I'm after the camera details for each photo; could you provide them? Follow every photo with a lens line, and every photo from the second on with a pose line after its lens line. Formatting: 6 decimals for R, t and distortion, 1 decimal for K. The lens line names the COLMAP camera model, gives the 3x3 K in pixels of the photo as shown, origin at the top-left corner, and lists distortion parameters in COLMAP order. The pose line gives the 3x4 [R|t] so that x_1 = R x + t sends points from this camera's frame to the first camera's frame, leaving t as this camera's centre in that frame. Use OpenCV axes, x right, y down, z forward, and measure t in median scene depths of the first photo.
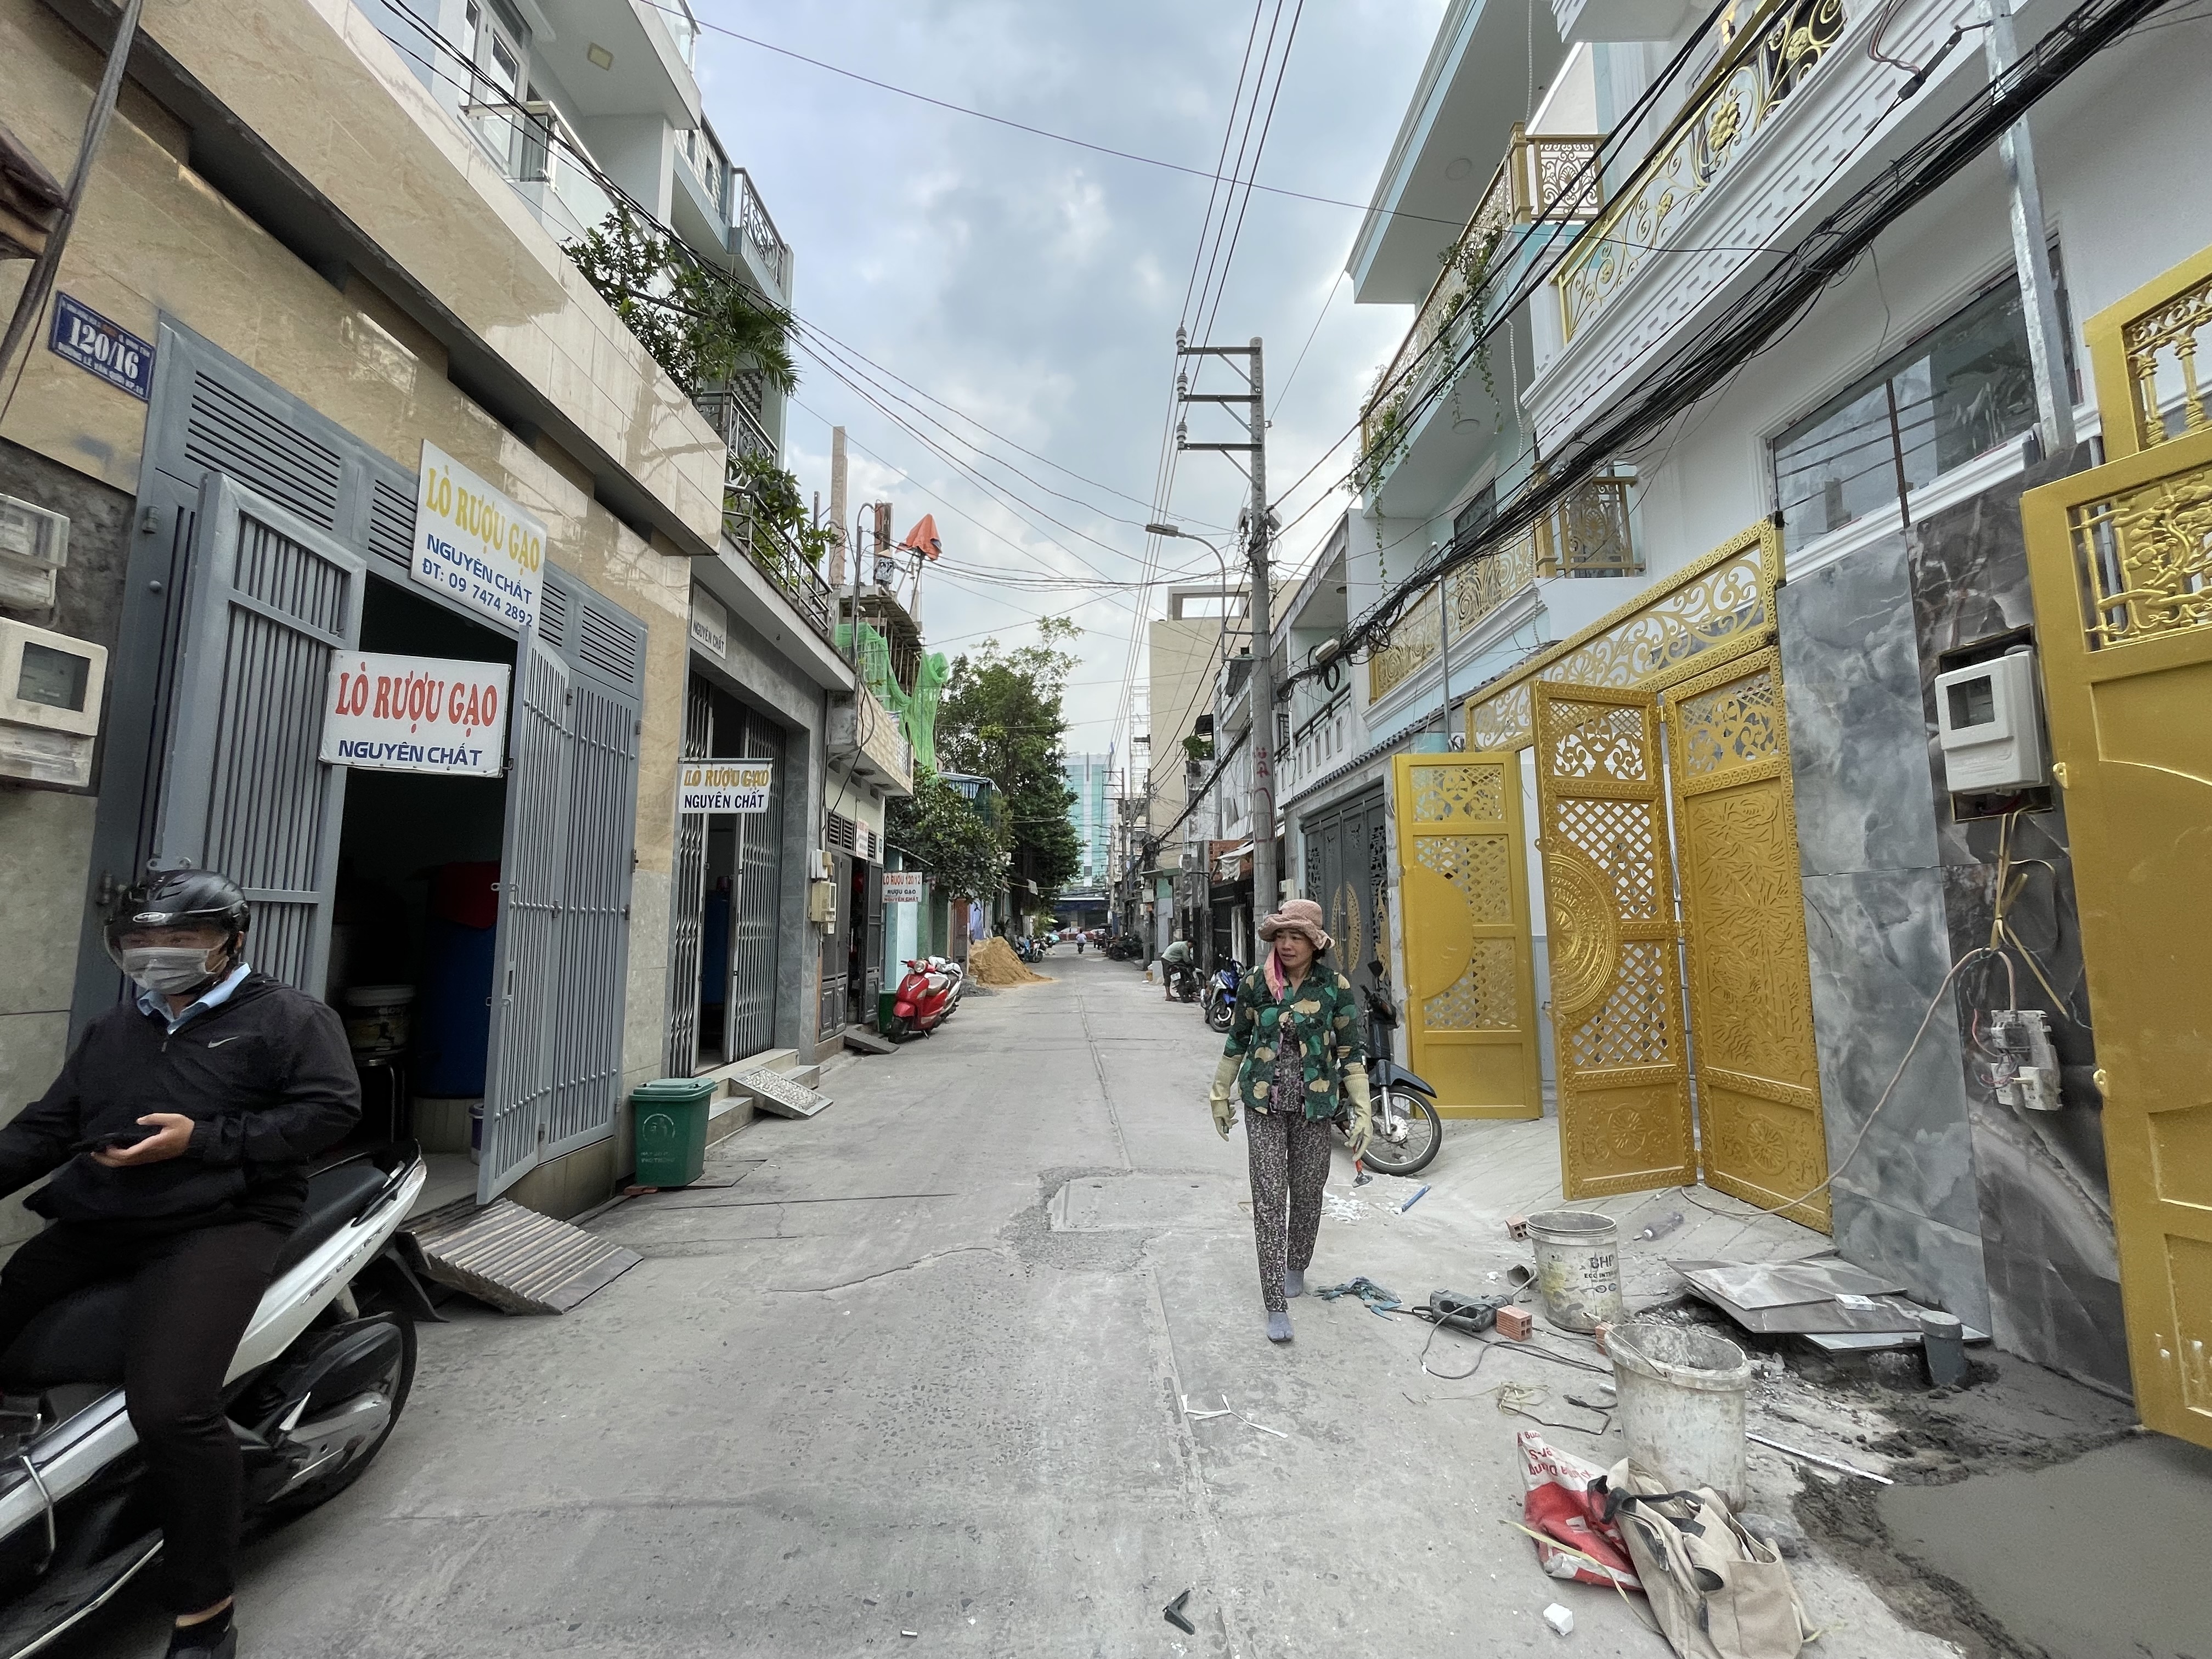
lens RADIAL K [[881.8, 0, 1087.0], [0, 881.8, 830.8], [0, 0, 1]] dist [0.002948, -0.002795]
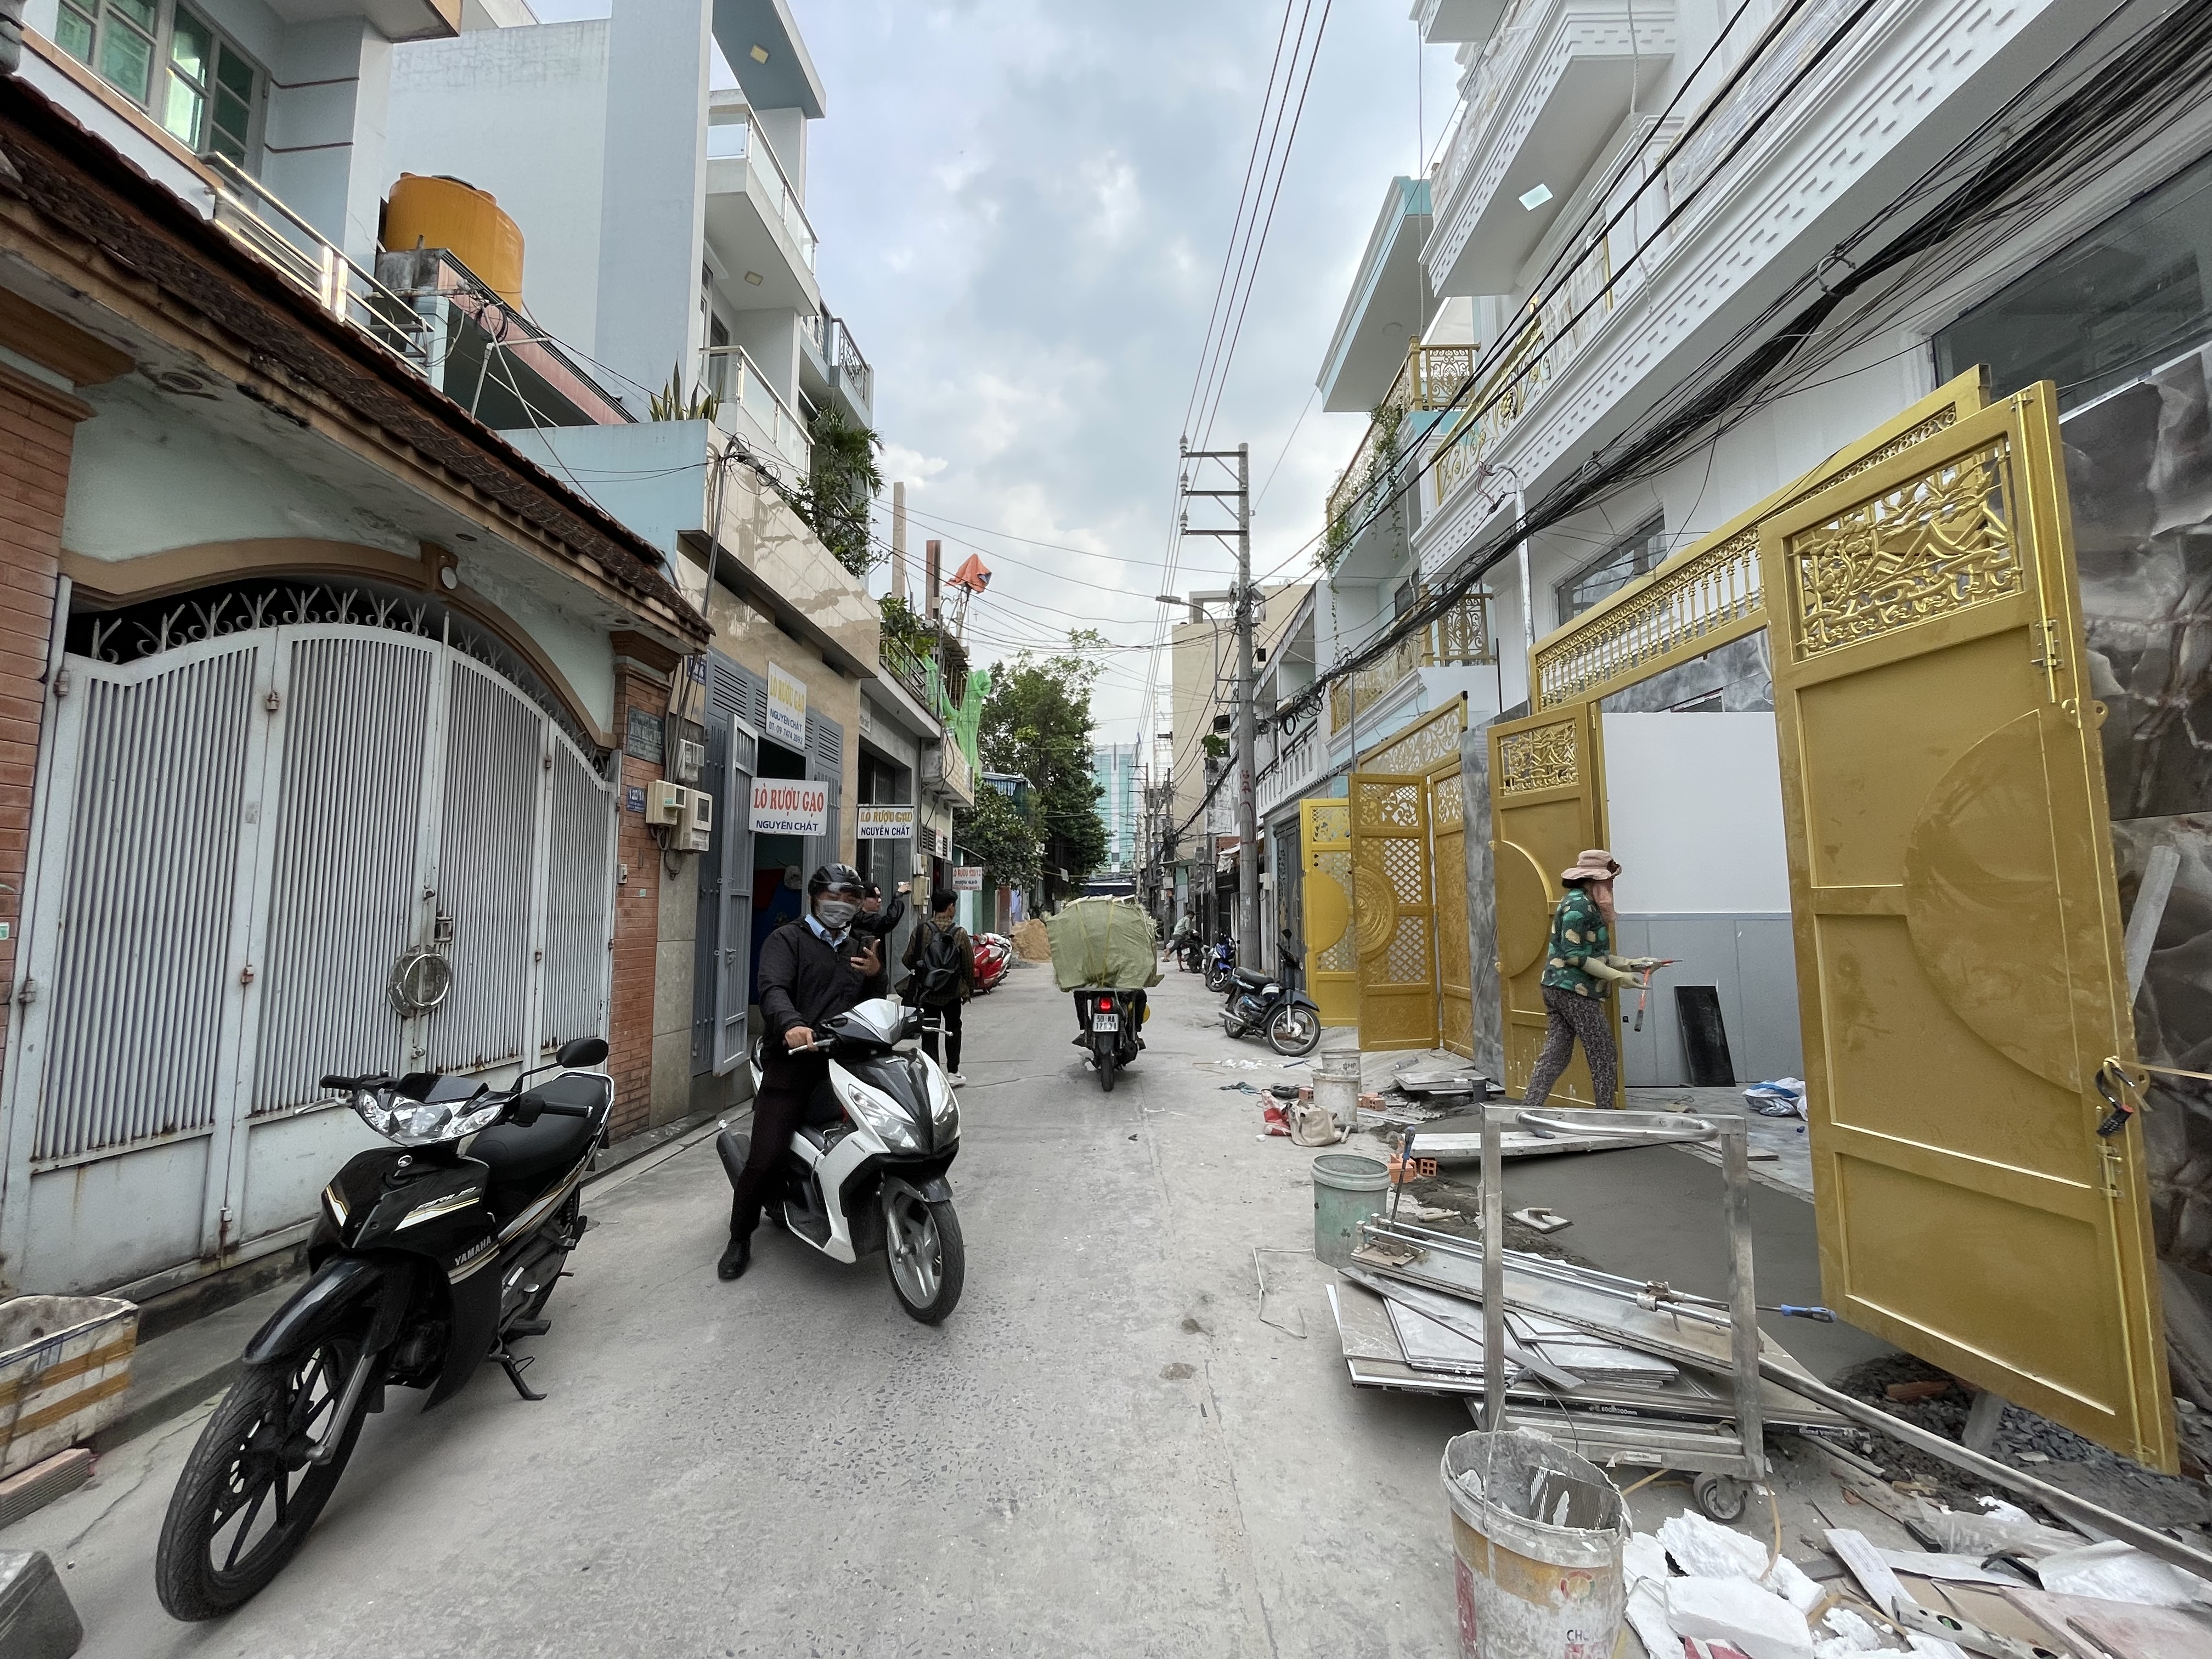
lens RADIAL K [[887.3, 0, 1078.0], [0, 887.3, 832.4], [0, 0, 1]] dist [-0.023387, -0.000131]
pose [[0.999105, -0.003033, -0.042197, 0.007350], [0.003865, 0.999800, 0.019641, -0.029245], [0.042129, -0.019786, 0.998916, -0.293851]]
